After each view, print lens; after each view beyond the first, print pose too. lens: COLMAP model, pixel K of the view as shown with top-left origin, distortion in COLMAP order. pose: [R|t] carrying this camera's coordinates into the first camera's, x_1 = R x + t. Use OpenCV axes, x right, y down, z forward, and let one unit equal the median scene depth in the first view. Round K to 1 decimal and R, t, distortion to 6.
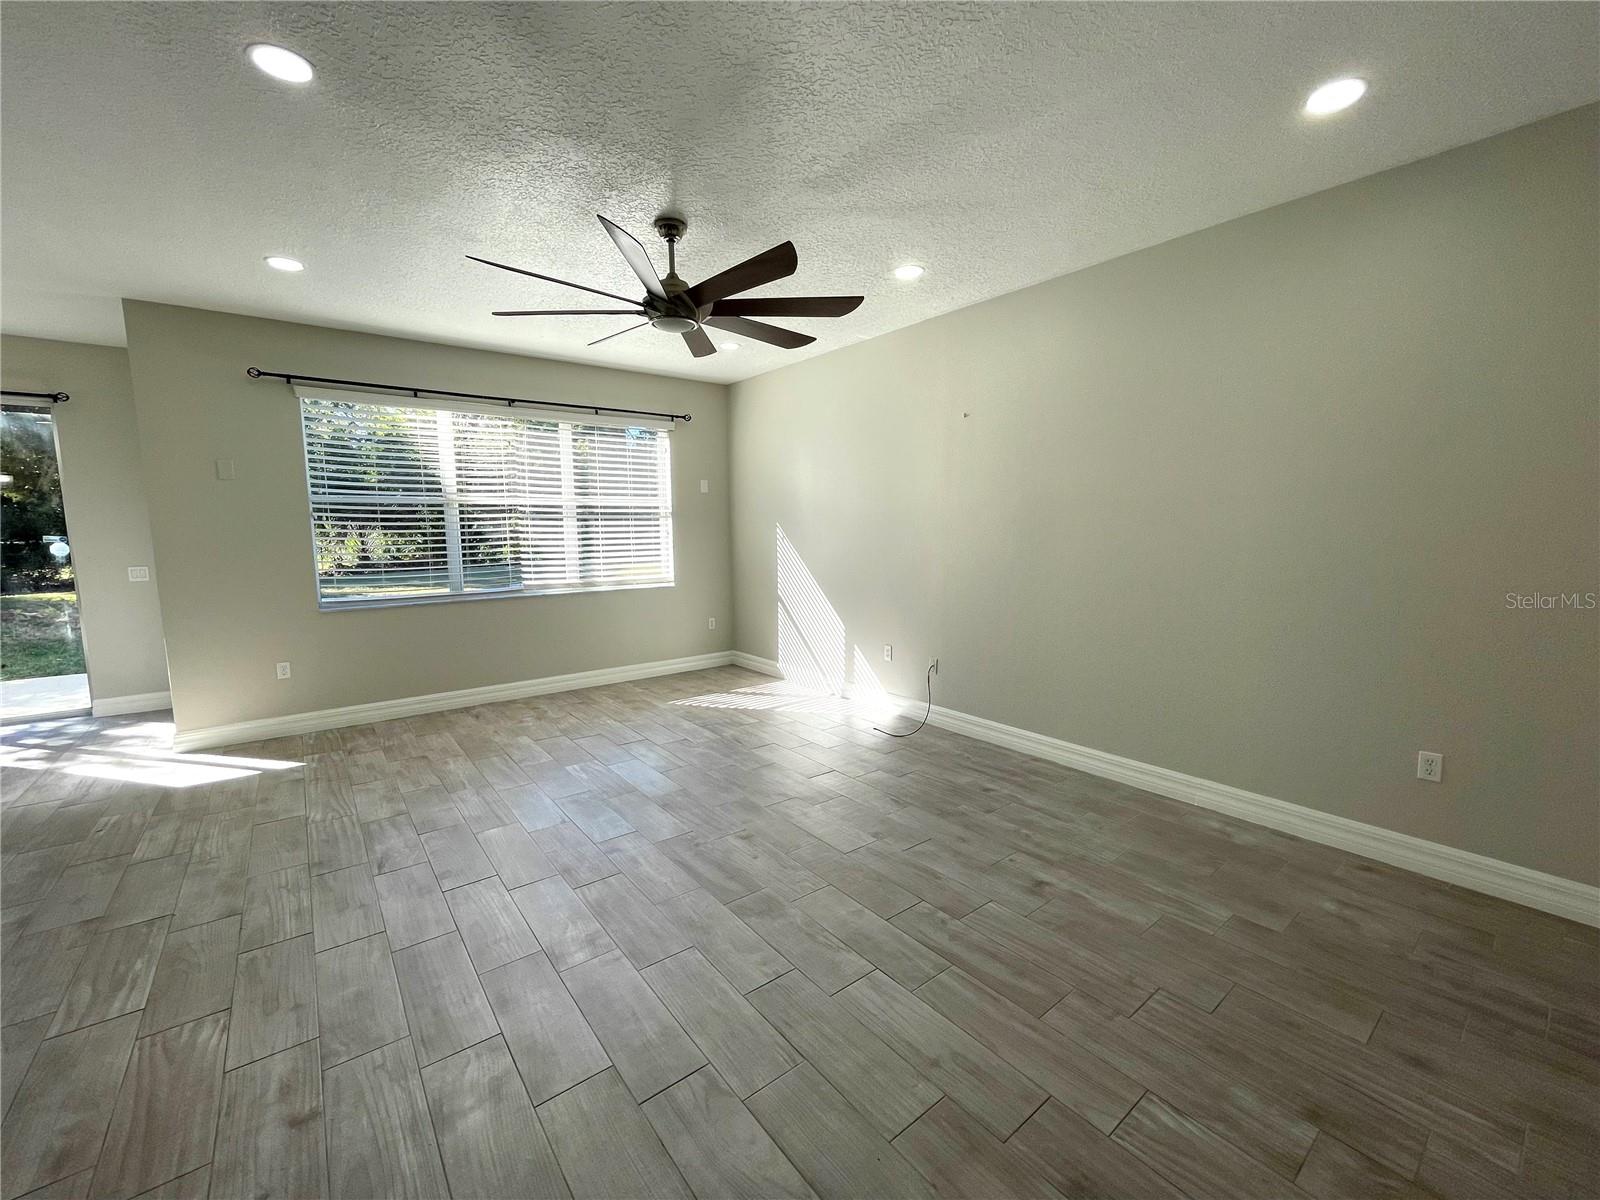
lens RADIAL K [[649.2, 0, 800.5], [0, 649.2, 586.0], [0, 0, 1]] dist [-0.003045, 0.000057]
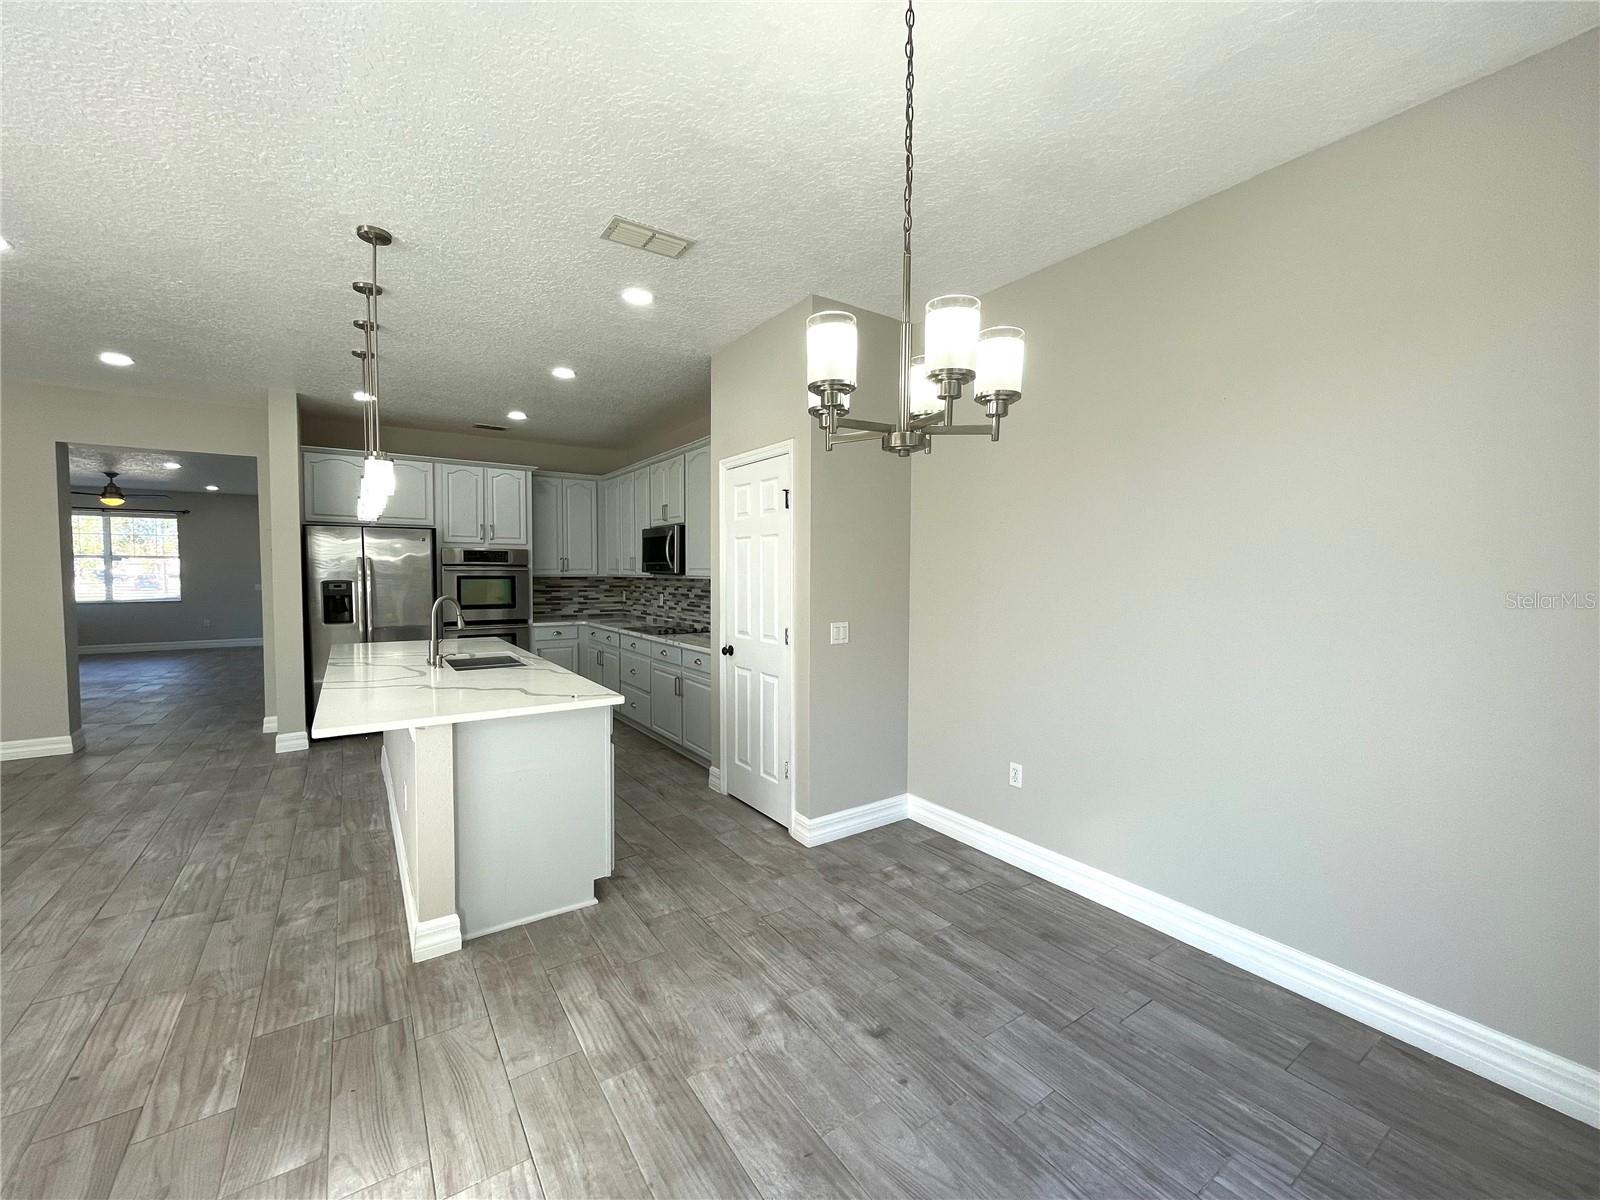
lens RADIAL K [[649.2, 0, 798.3], [0, 649.2, 595.5], [0, 0, 1]] dist [-0.003045, 0.000057]
pose [[-0.998147, 0.004486, 0.060682, -1.436368], [0.012456, 0.991224, 0.131604, -0.108027], [-0.059559, 0.132116, -0.989443, 1.312713]]
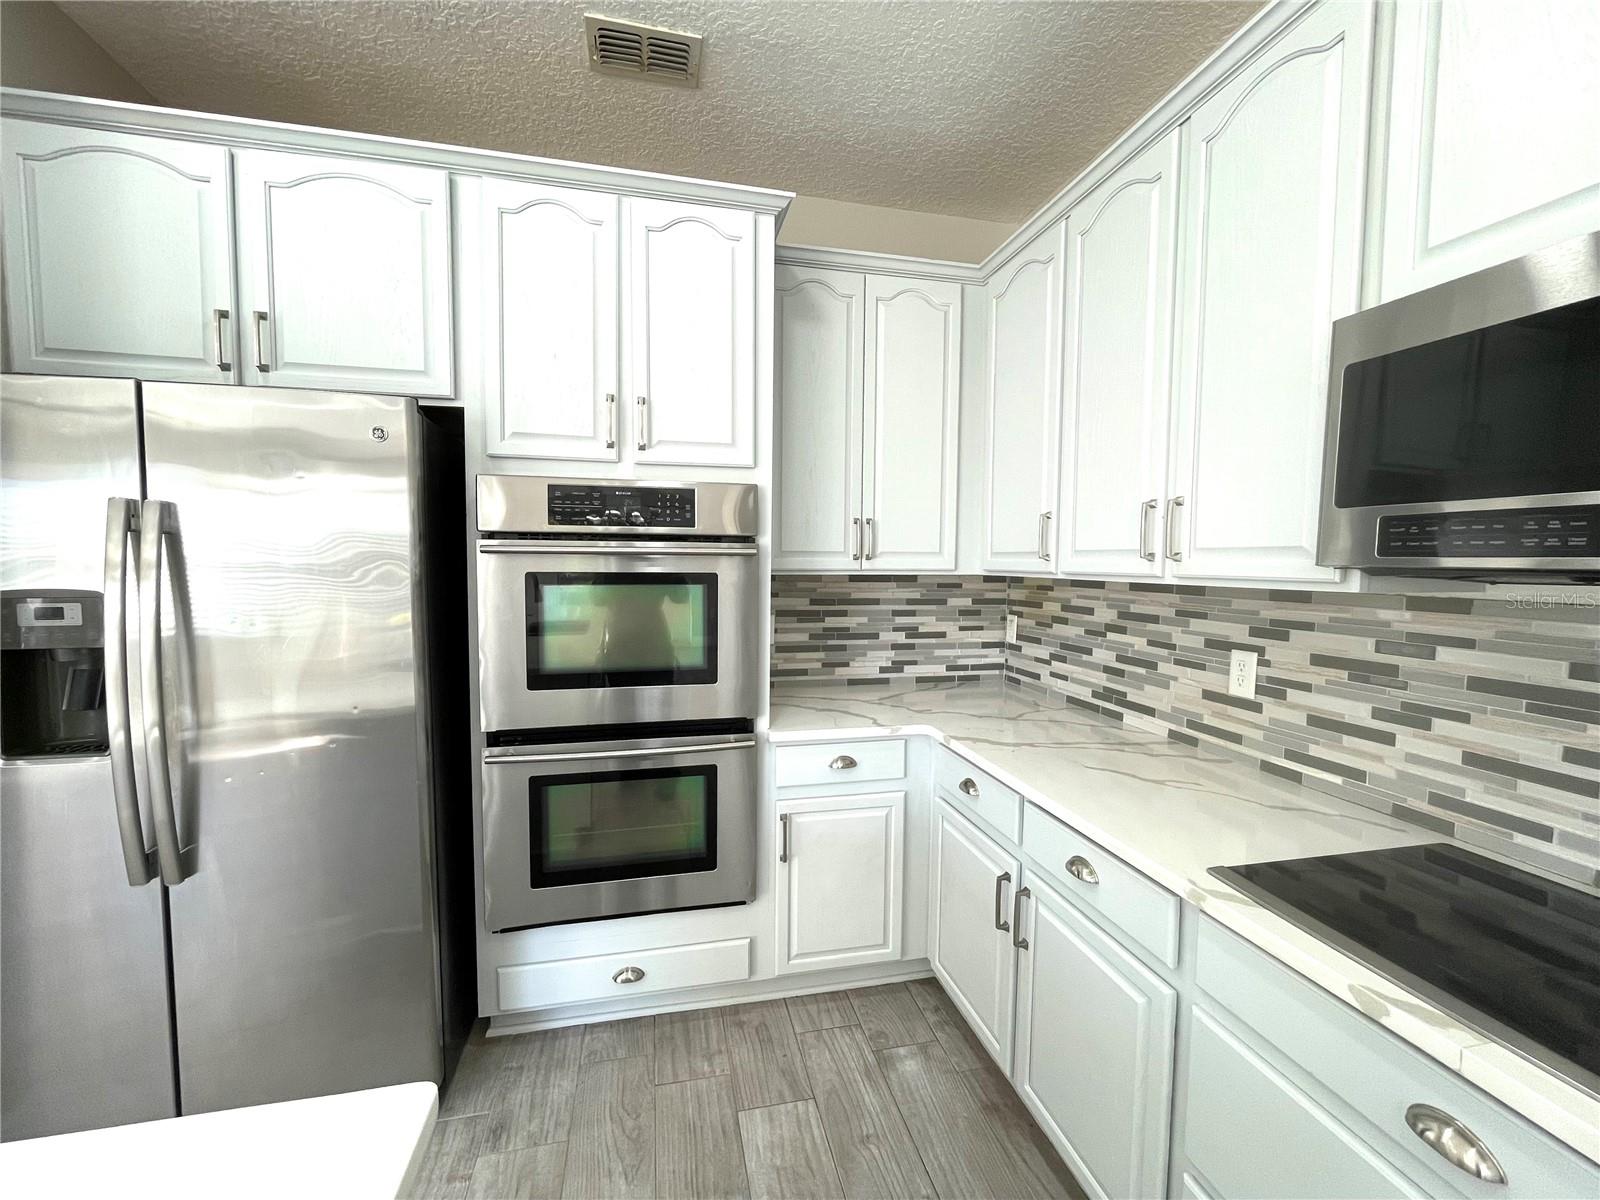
lens RADIAL K [[649.2, 0, 799.4], [0, 649.2, 601.5], [0, 0, 1]] dist [-0.003045, 0.000057]
pose [[-0.903806, -0.024196, 0.427257, -0.835804], [0.042286, 0.988465, 0.145428, 0.012615], [-0.425848, 0.149505, -0.892358, 0.026455]]
